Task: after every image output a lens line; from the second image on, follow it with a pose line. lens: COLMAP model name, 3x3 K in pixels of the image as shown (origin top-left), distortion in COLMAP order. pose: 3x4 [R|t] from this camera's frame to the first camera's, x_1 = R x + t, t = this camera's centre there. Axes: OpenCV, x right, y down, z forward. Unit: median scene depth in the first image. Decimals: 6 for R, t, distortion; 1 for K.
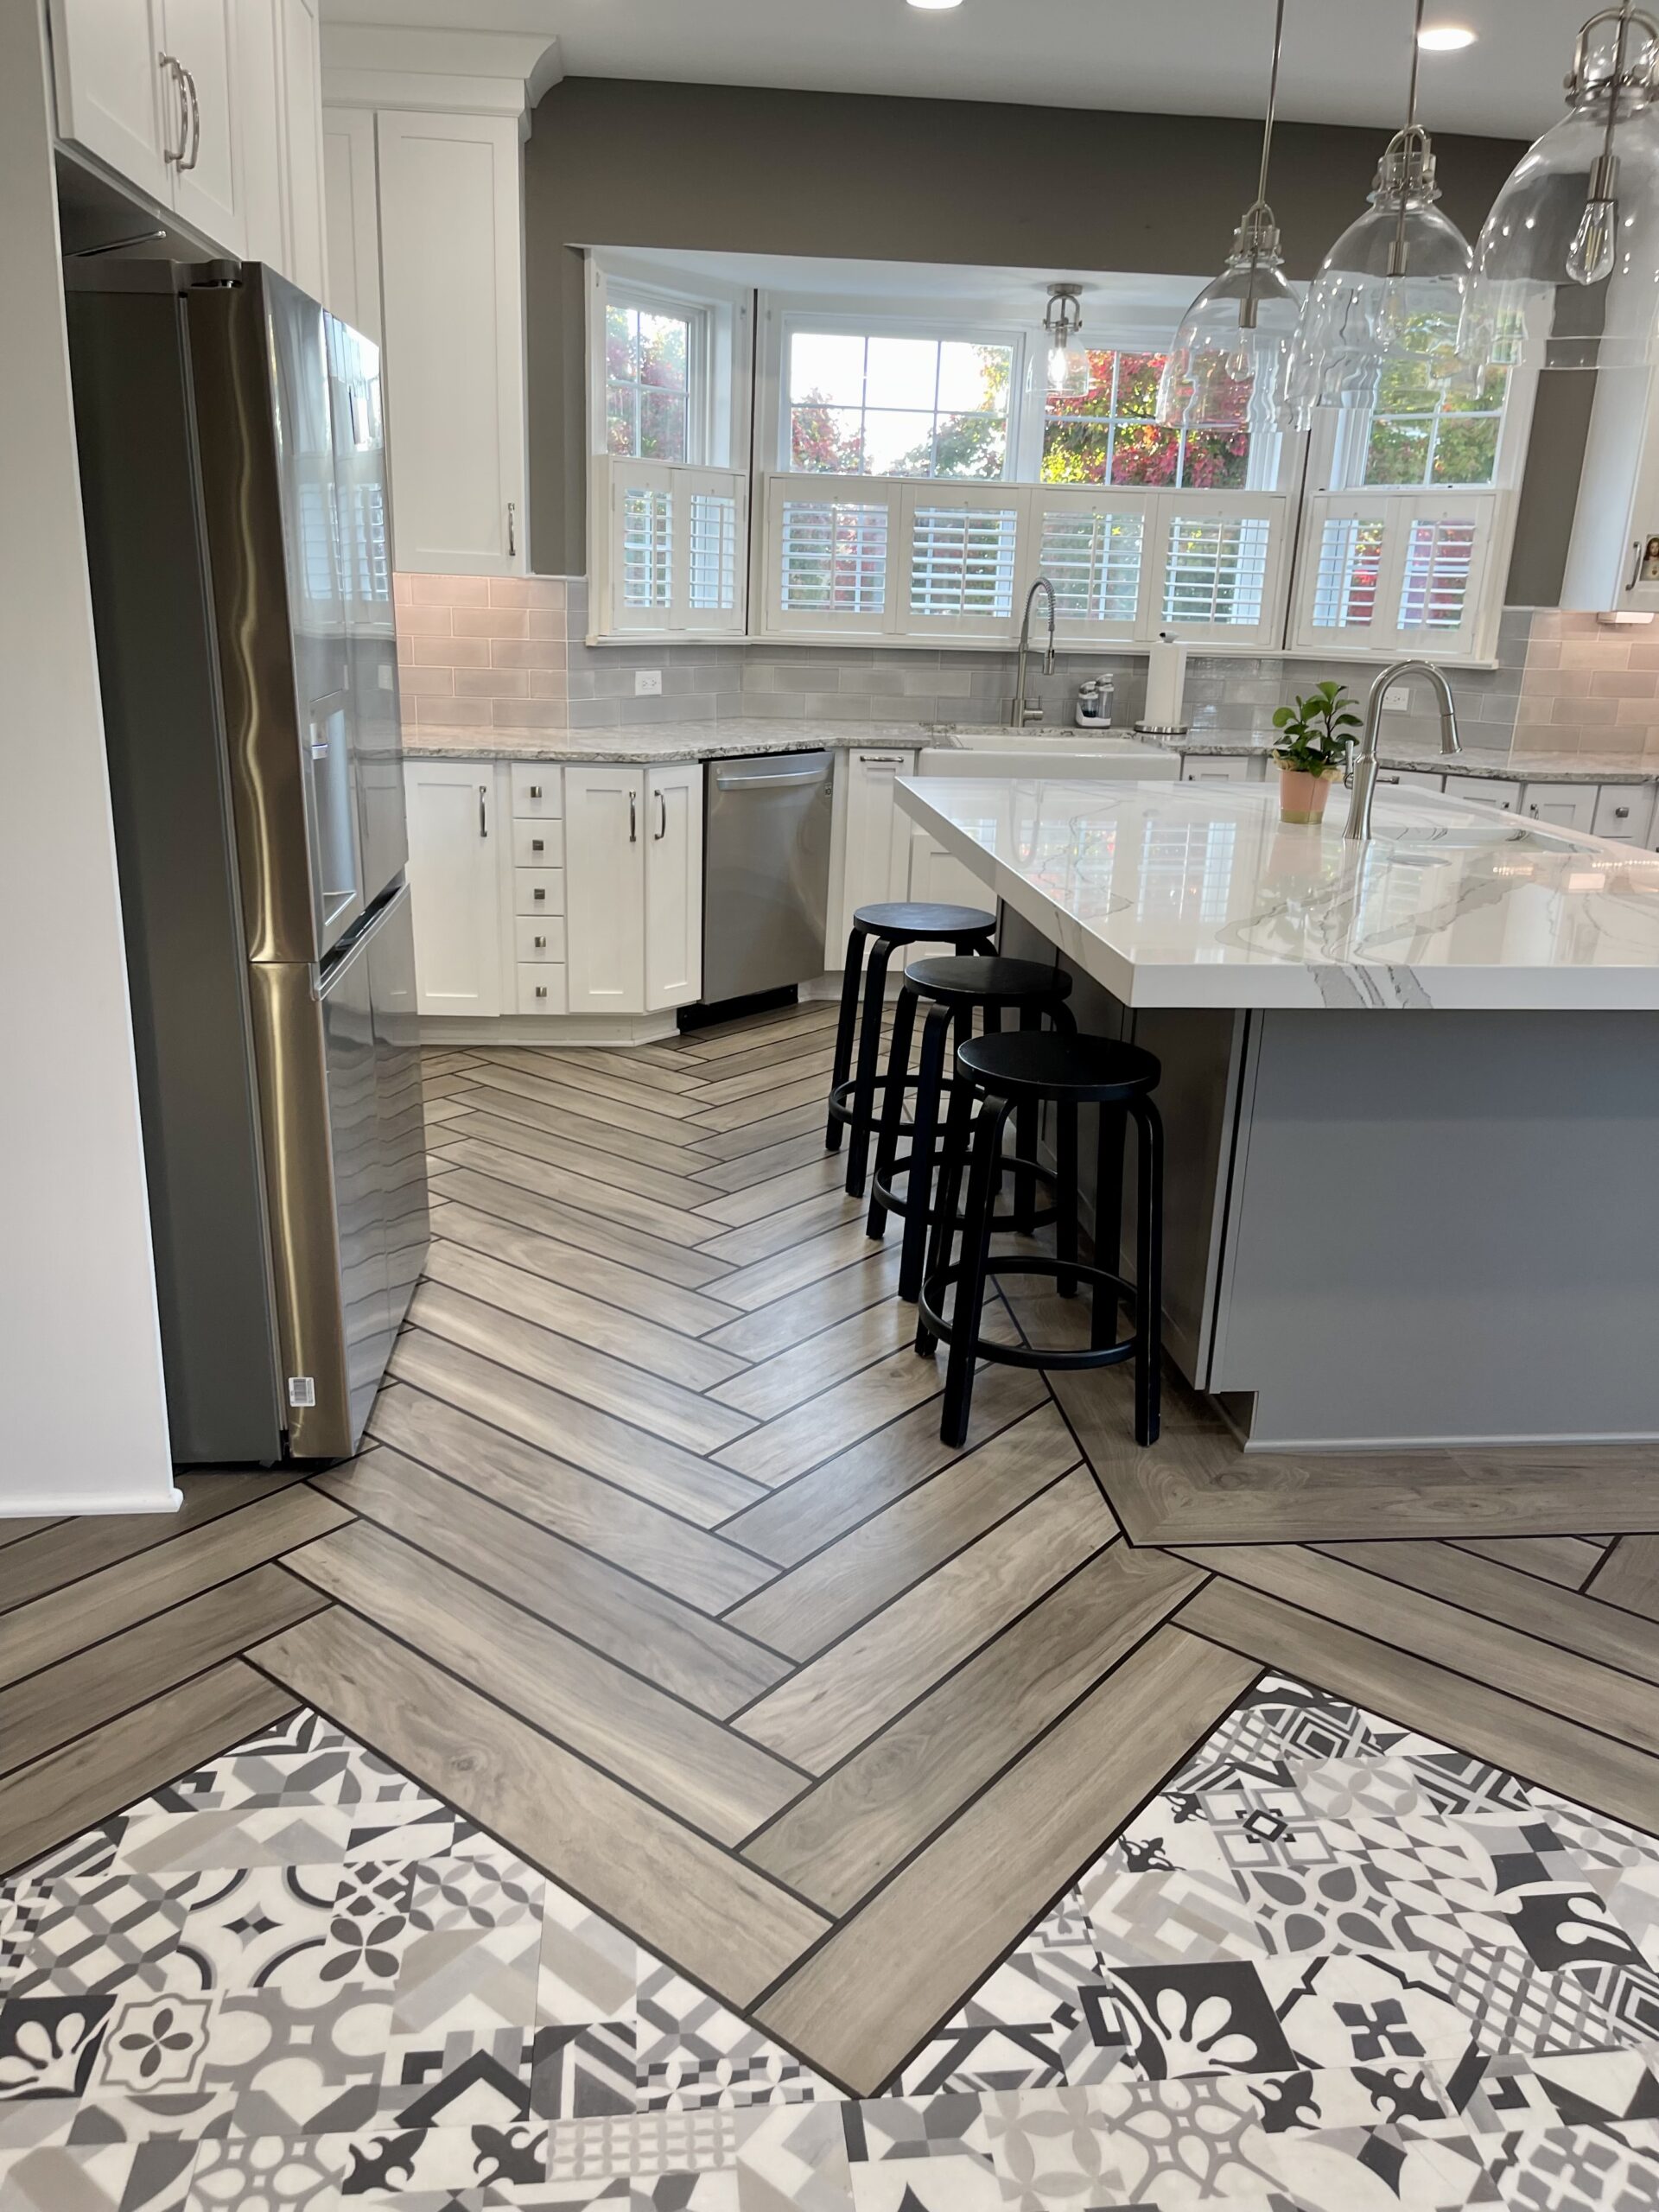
lens RADIAL K [[1667.5, 0, 822.1], [0, 1667.5, 1118.7], [0, 0, 1]] dist [0.060128, -0.083880]
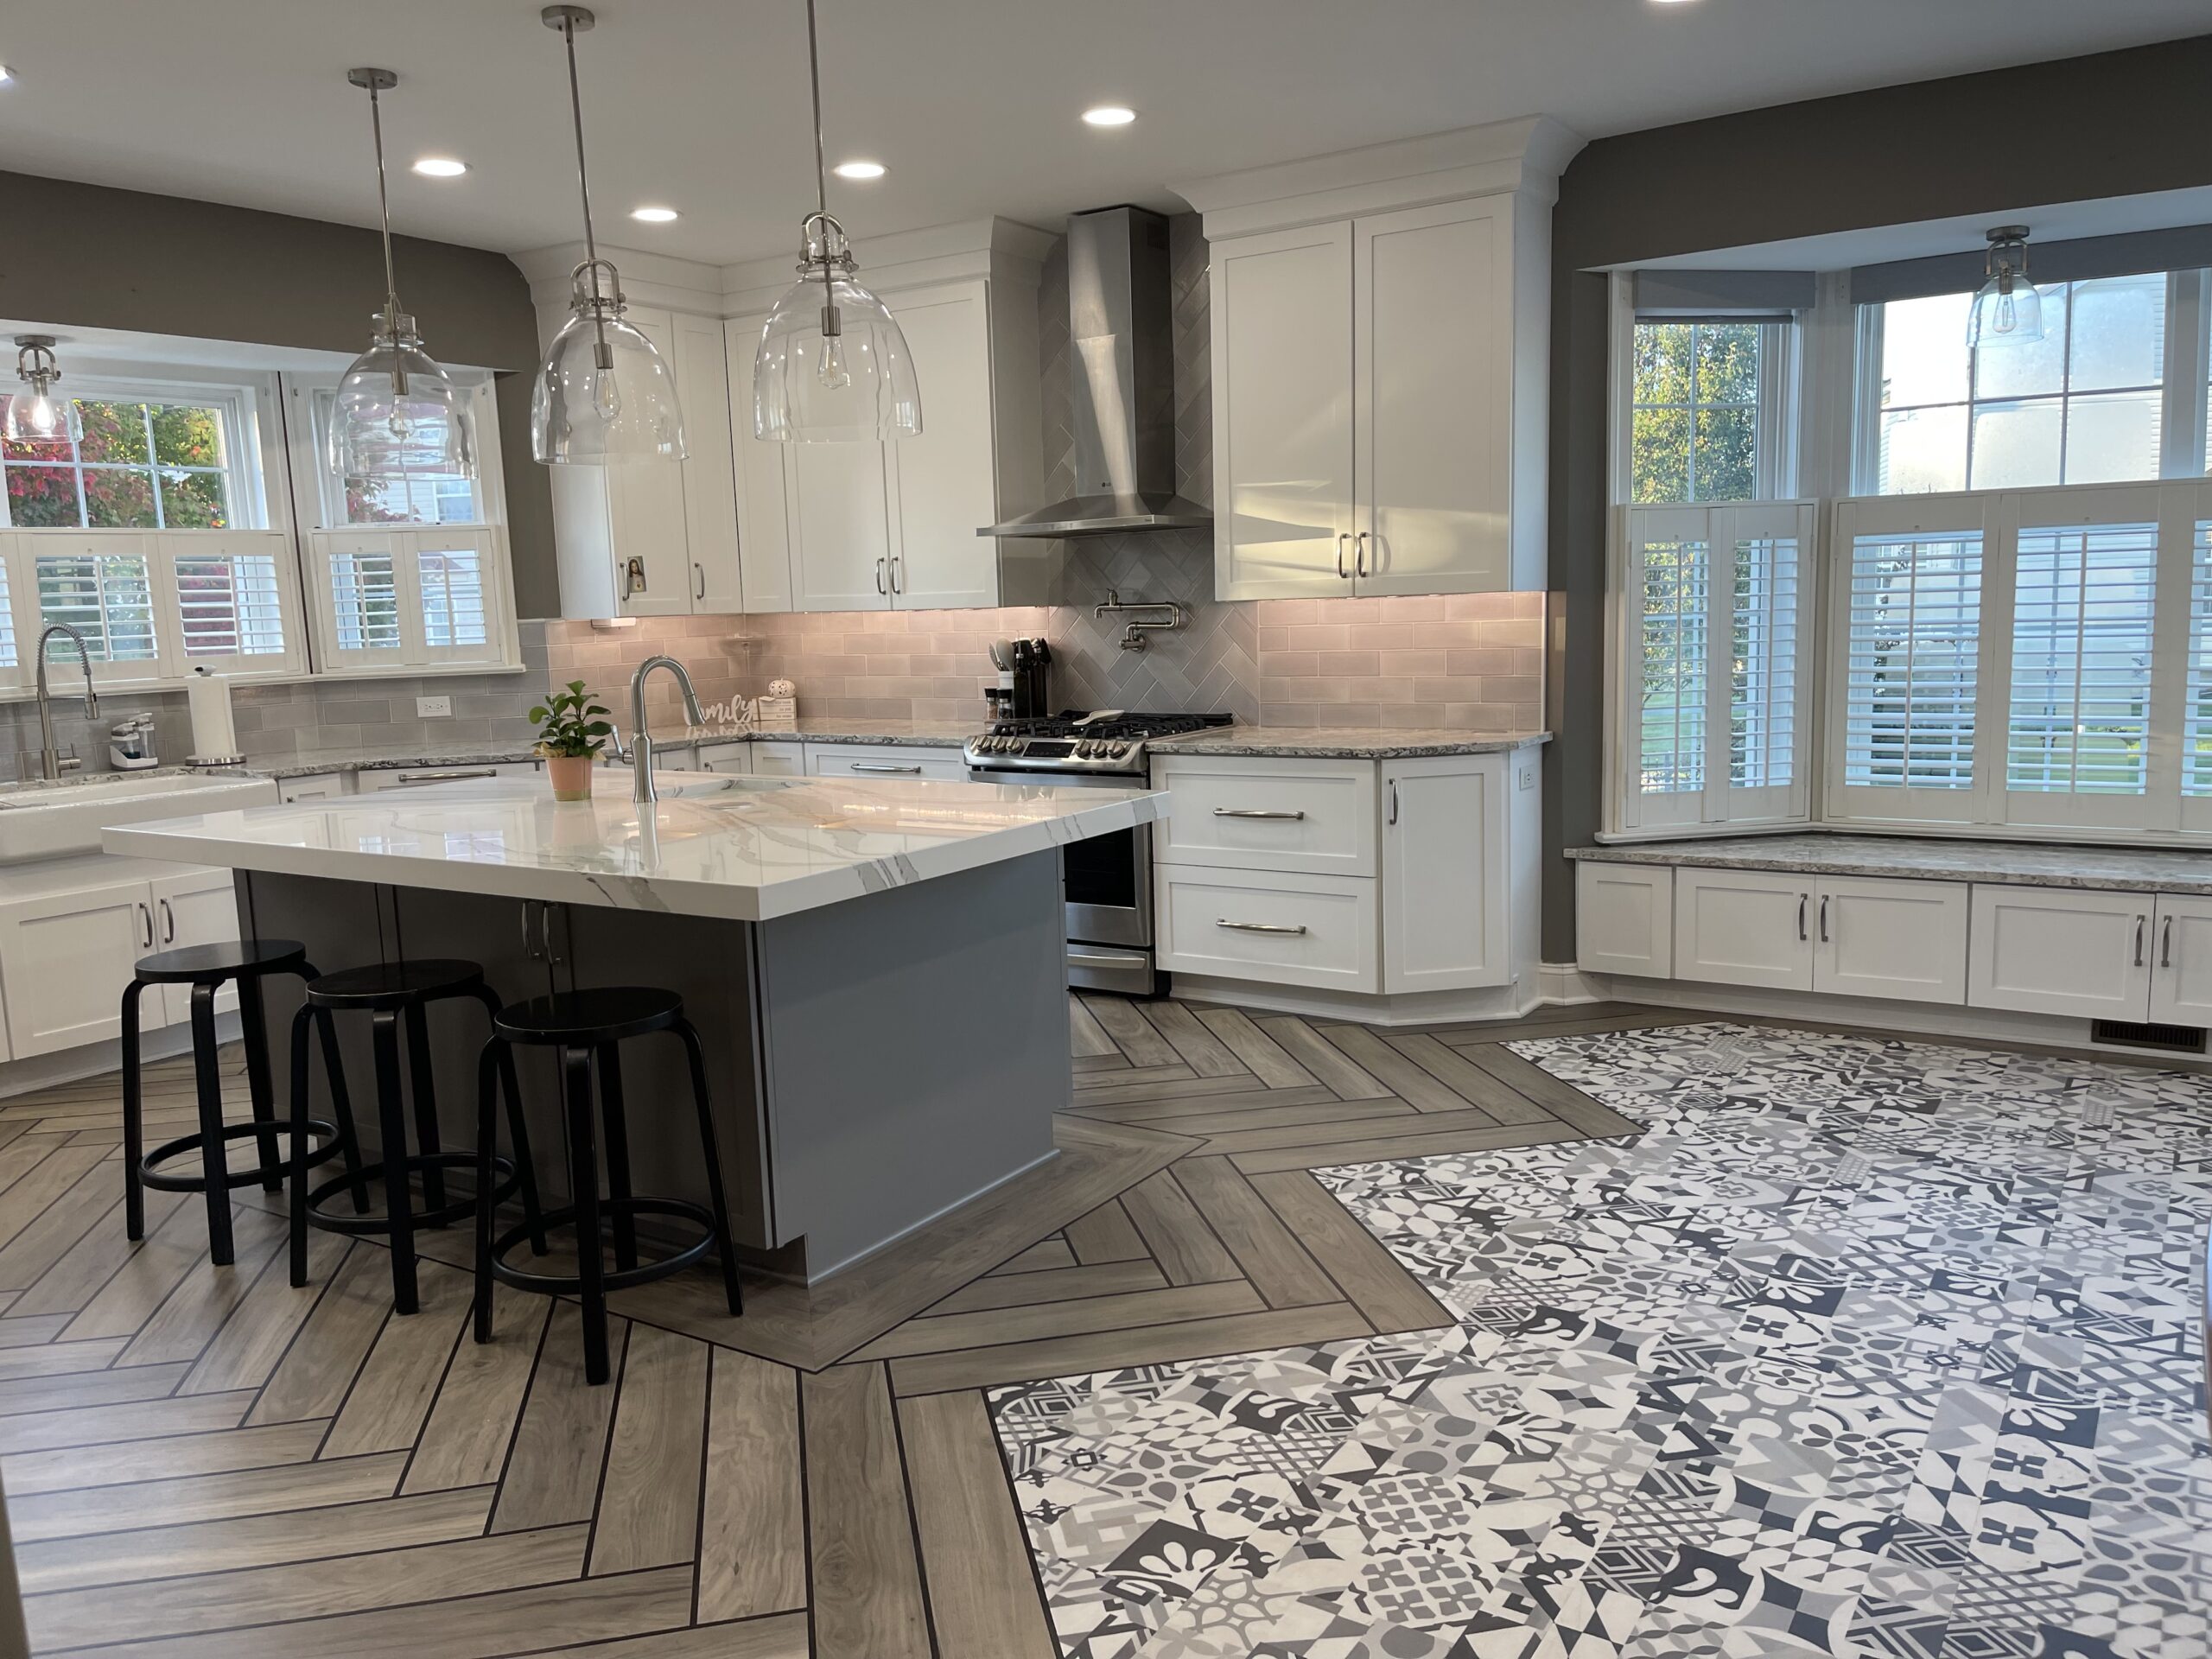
lens RADIAL K [[1667.5, 0, 1115.4], [0, 1667.5, 823.8], [0, 0, 1]] dist [0.060128, -0.083880]
pose [[0.626646, -0.160436, 0.762610, -0.477795], [0.293480, 0.955119, -0.040221, -0.006562], [-0.721930, 0.249016, 0.645606, -0.016969]]
